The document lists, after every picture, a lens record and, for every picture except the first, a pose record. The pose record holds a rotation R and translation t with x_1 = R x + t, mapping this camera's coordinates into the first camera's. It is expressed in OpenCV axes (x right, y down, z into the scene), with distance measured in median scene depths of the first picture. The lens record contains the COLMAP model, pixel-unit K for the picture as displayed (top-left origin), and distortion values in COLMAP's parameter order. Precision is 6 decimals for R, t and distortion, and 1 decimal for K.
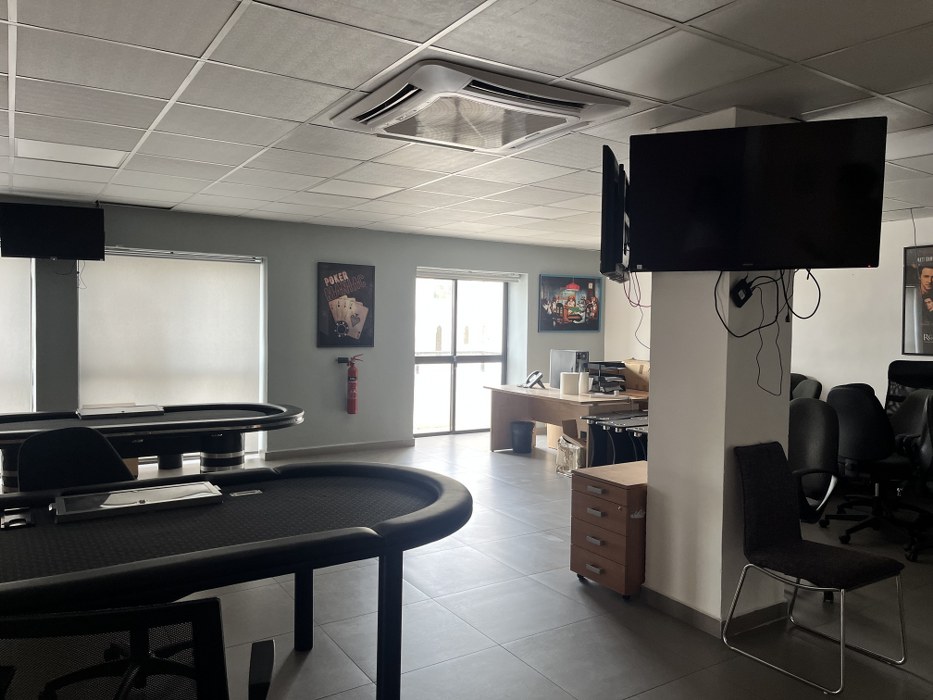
lens RADIAL K [[713.9, 0, 473.1], [0, 713.9, 346.1], [0, 0, 1]] dist [0.079865, -0.101240]
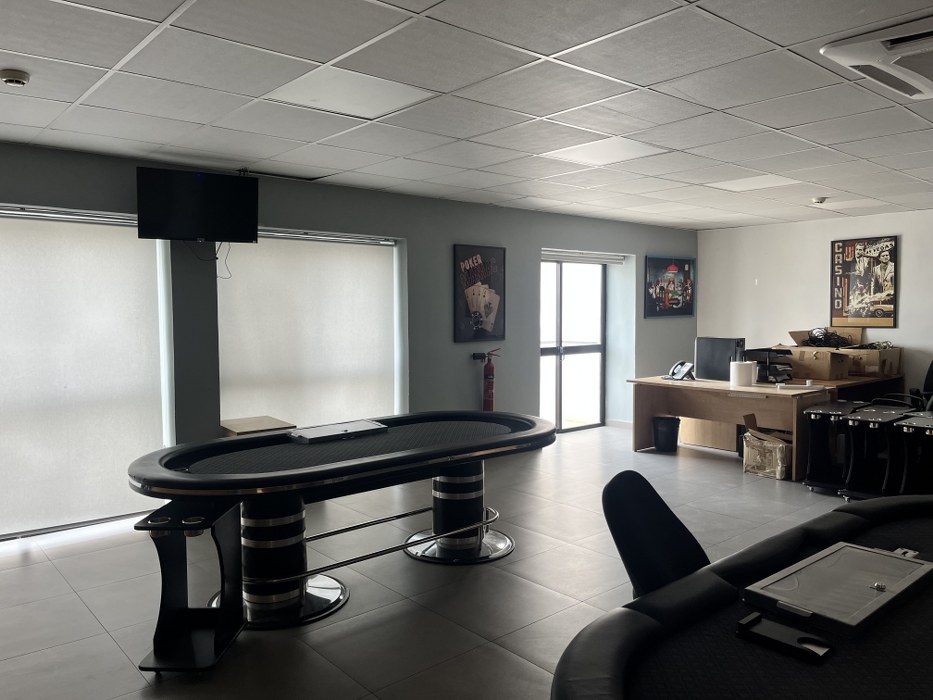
lens RADIAL K [[713.9, 0, 473.1], [0, 713.9, 346.1], [0, 0, 1]] dist [0.079865, -0.101240]
pose [[0.989808, -0.030916, 0.139012, -0.373570], [0.028422, 0.999398, 0.019890, -0.012242], [-0.139544, -0.015736, 0.990091, 0.164267]]
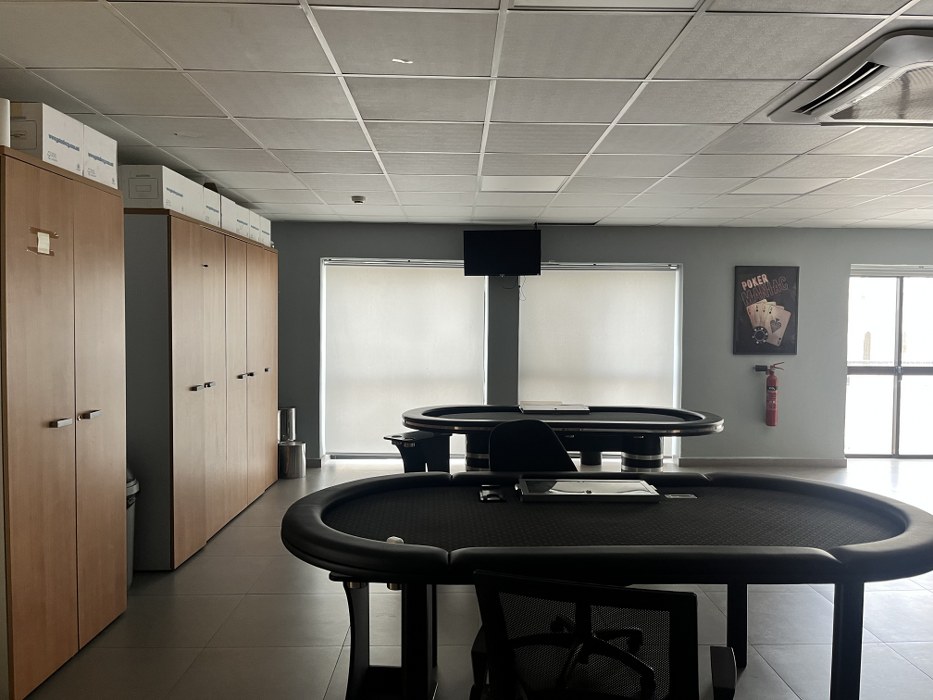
lens RADIAL K [[713.9, 0, 473.1], [0, 713.9, 346.1], [0, 0, 1]] dist [0.079865, -0.101240]
pose [[0.855651, 0.008452, -0.517485, -0.018362], [-0.013030, 0.999902, -0.005214, 0.000514], [0.517390, 0.011204, 0.855677, -0.011088]]
